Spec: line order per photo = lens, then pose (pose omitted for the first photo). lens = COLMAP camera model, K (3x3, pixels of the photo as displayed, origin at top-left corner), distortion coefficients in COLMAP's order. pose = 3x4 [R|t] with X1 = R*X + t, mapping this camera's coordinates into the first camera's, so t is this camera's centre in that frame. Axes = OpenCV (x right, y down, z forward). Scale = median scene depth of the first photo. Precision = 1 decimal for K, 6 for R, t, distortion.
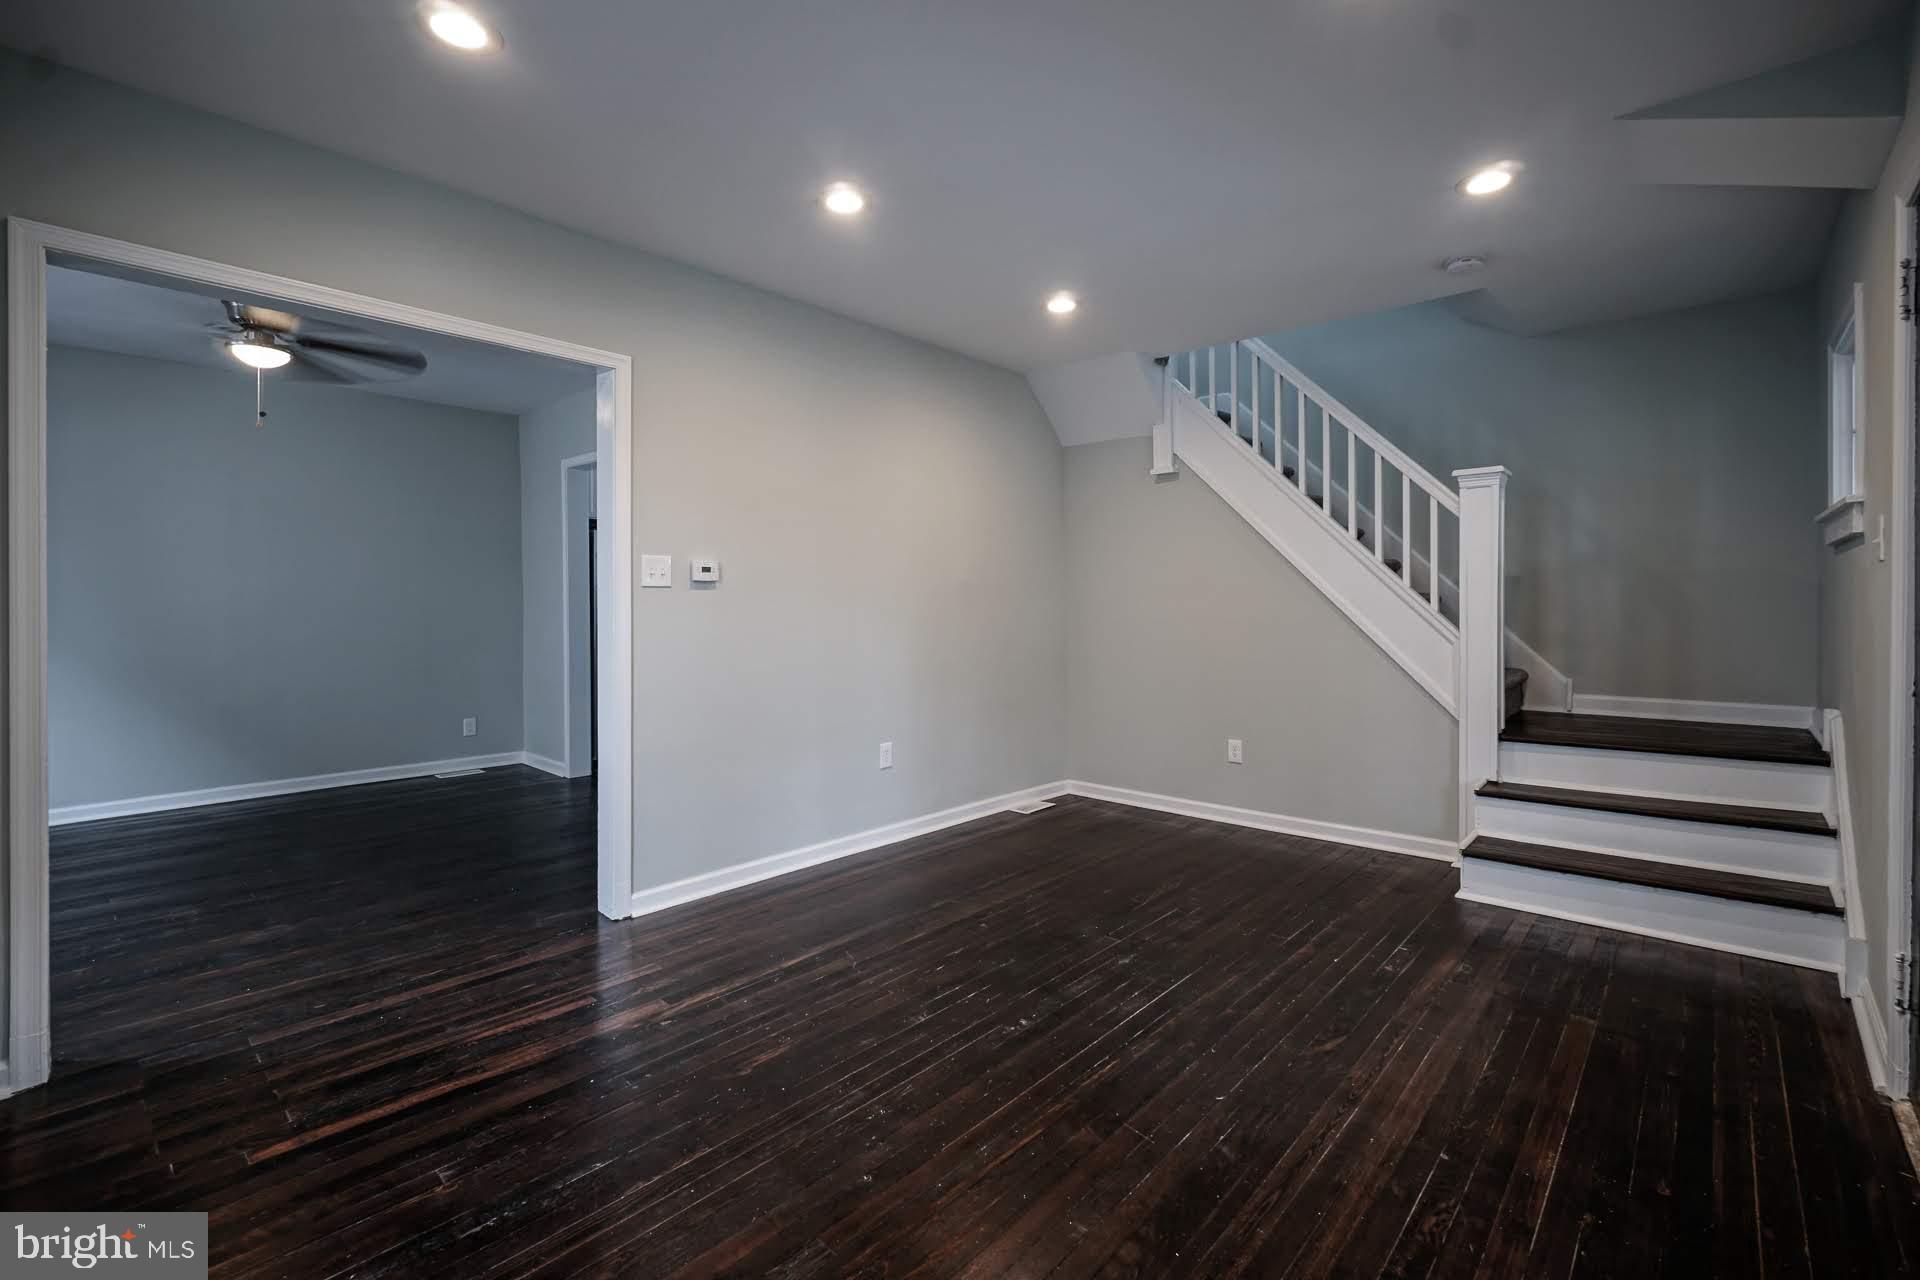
lens RADIAL K [[842.8, 0, 964.8], [0, 842.8, 610.6], [0, 0, 1]] dist [-0.004175, -0.000689]
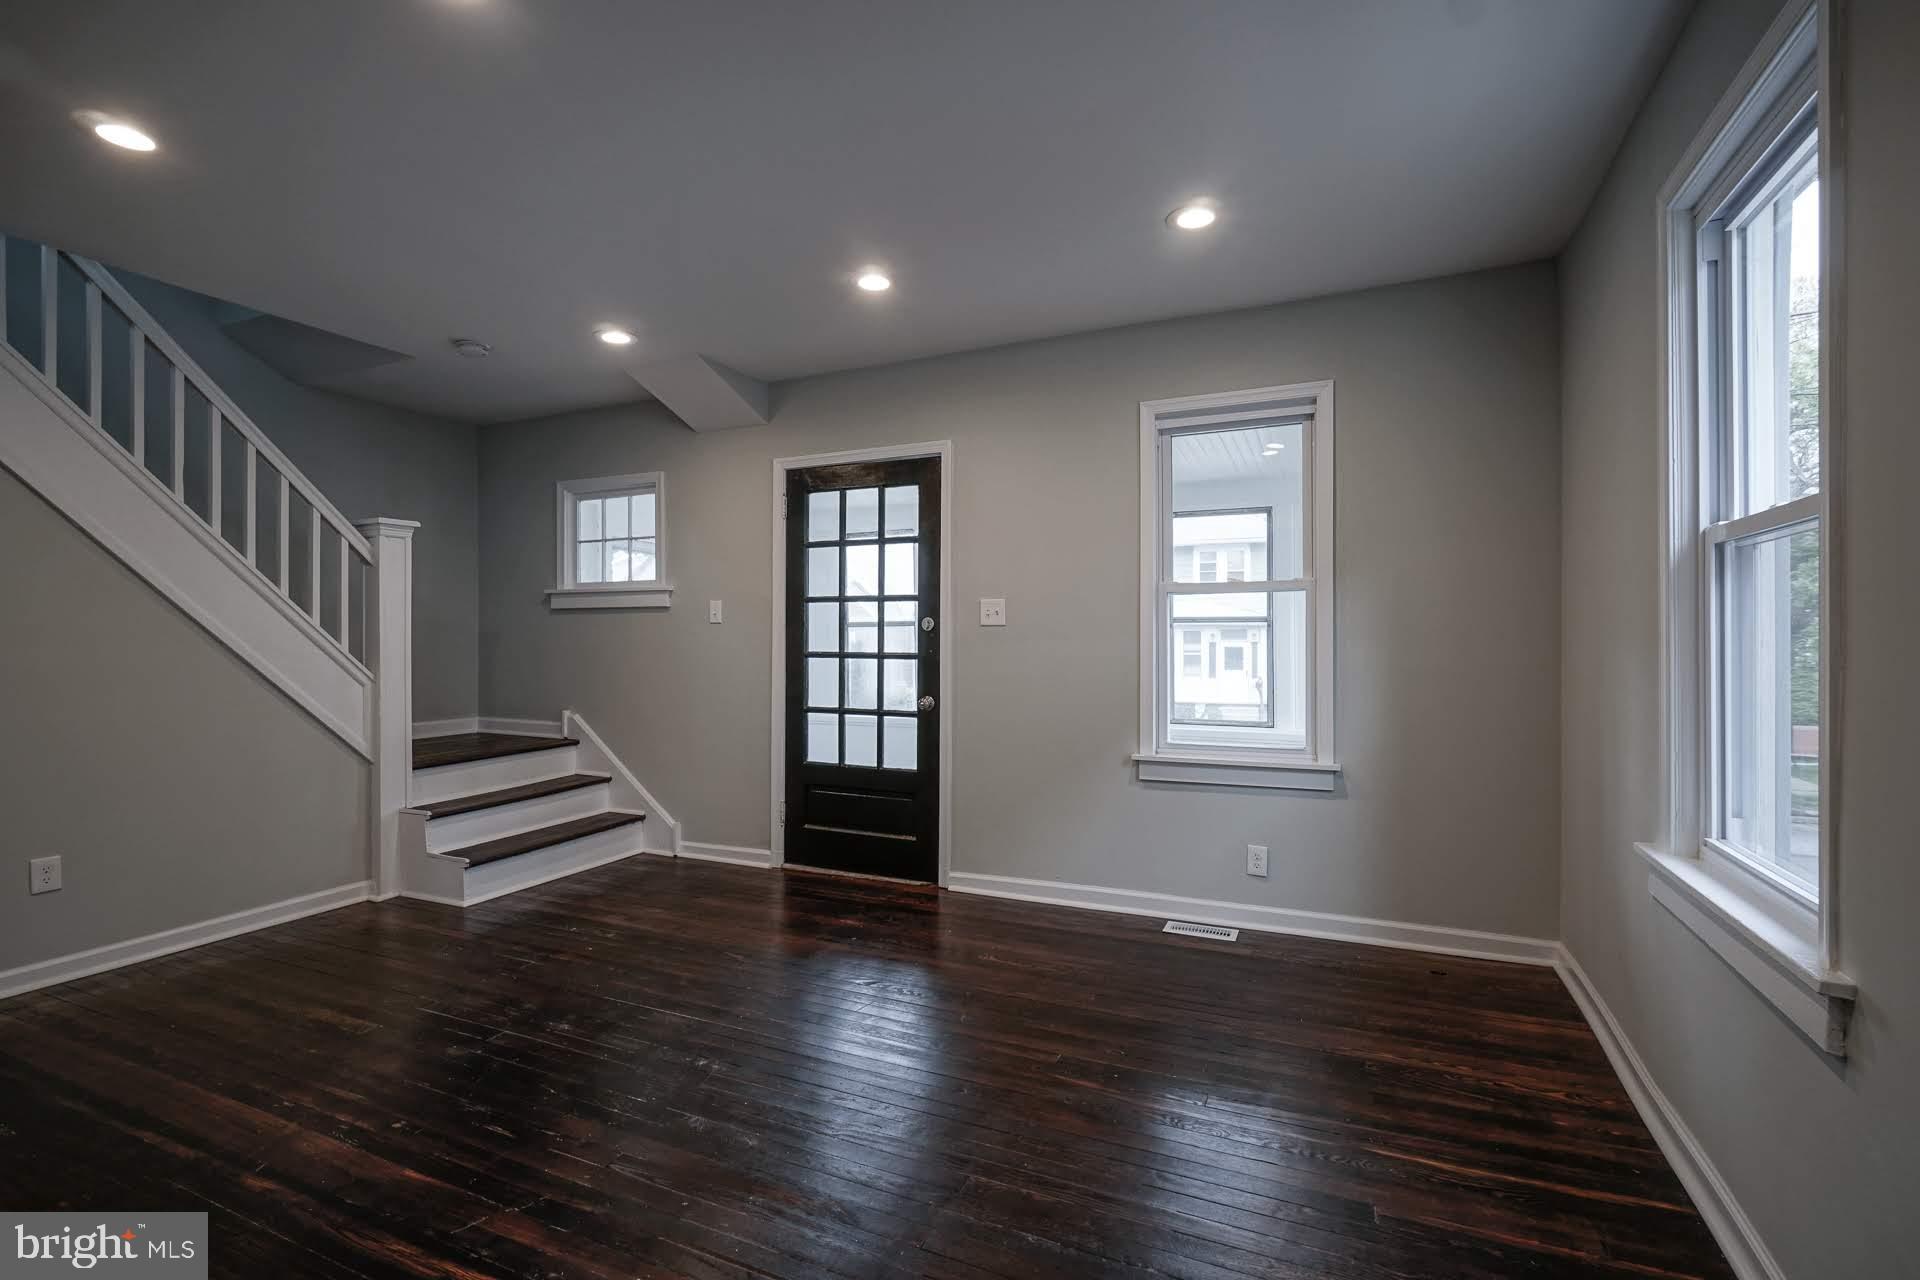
lens RADIAL K [[842.8, 0, 964.5], [0, 842.8, 639.3], [0, 0, 1]] dist [-0.004175, -0.000689]
pose [[-0.304562, 0.005870, 0.952474, -0.661680], [0.012149, 0.999924, -0.002278, -0.005877], [-0.952415, 0.010878, -0.304610, 0.672942]]
